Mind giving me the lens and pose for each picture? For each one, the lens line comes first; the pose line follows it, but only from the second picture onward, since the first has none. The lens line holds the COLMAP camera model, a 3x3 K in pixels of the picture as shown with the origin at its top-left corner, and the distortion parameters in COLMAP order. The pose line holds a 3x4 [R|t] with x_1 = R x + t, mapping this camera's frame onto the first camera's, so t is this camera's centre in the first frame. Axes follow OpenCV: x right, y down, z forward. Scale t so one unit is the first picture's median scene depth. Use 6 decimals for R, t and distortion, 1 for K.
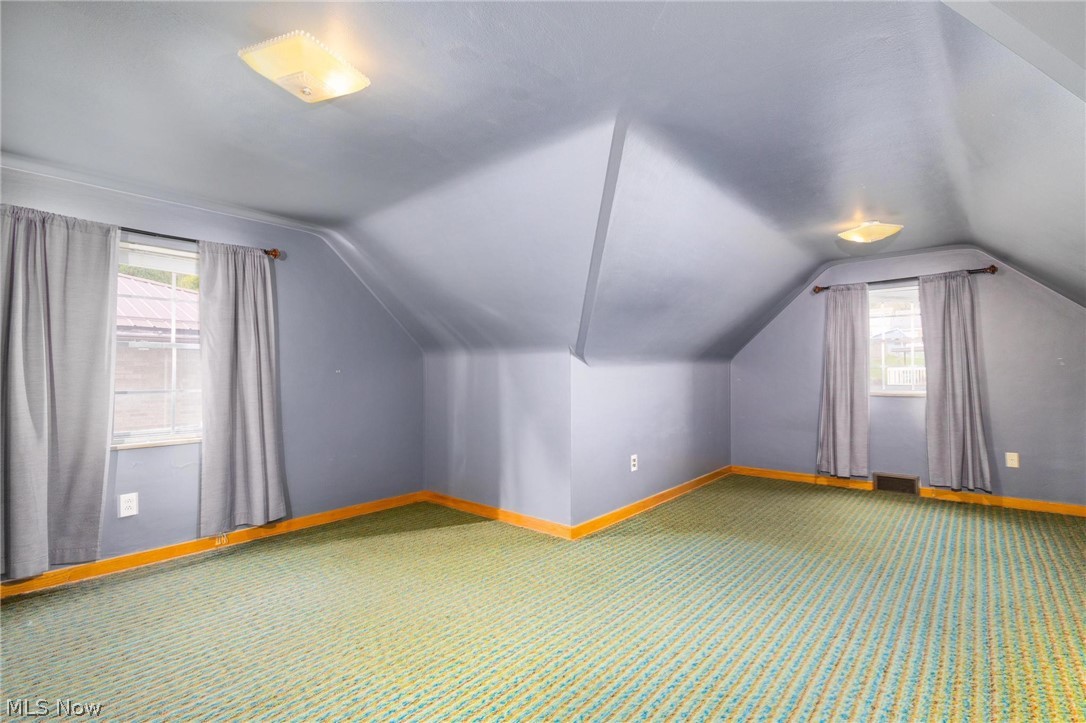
lens RADIAL K [[502.3, 0, 547.6], [0, 502.3, 363.0], [0, 0, 1]] dist [0.011794, -0.002874]
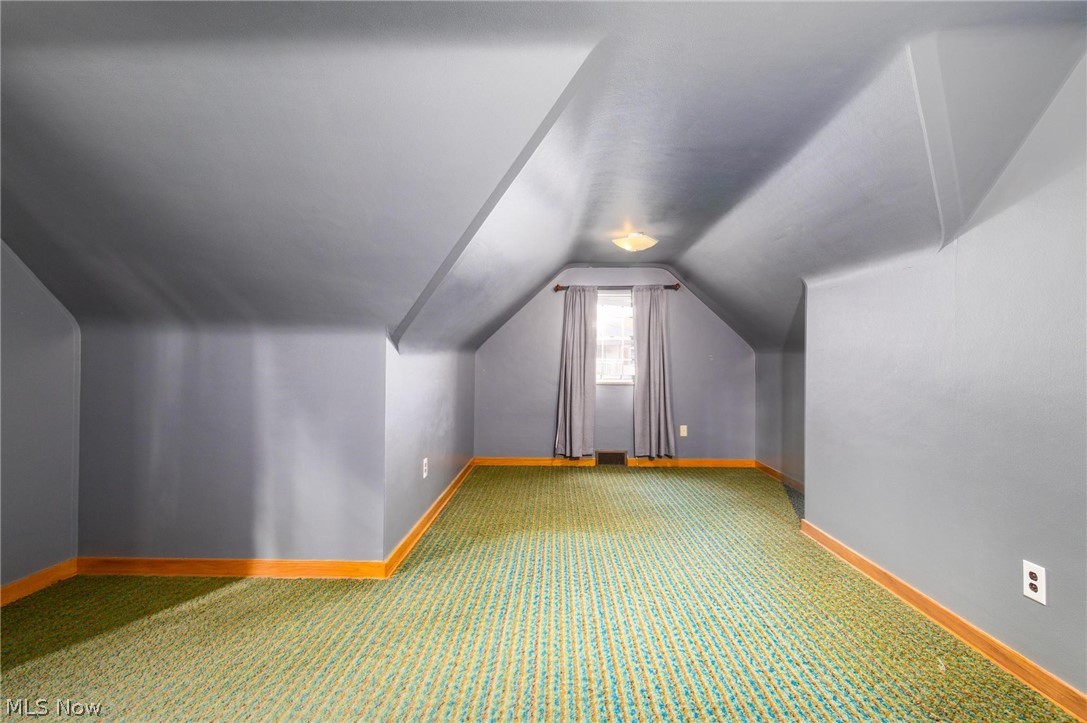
lens RADIAL K [[502.8, 0, 543.9], [0, 502.8, 359.6], [0, 0, 1]] dist [0.011794, -0.002874]
pose [[0.774480, 0.014568, 0.632431, -0.232544], [-0.023043, 0.999721, 0.005190, 0.006069], [-0.632179, -0.018593, 0.774599, 0.229161]]
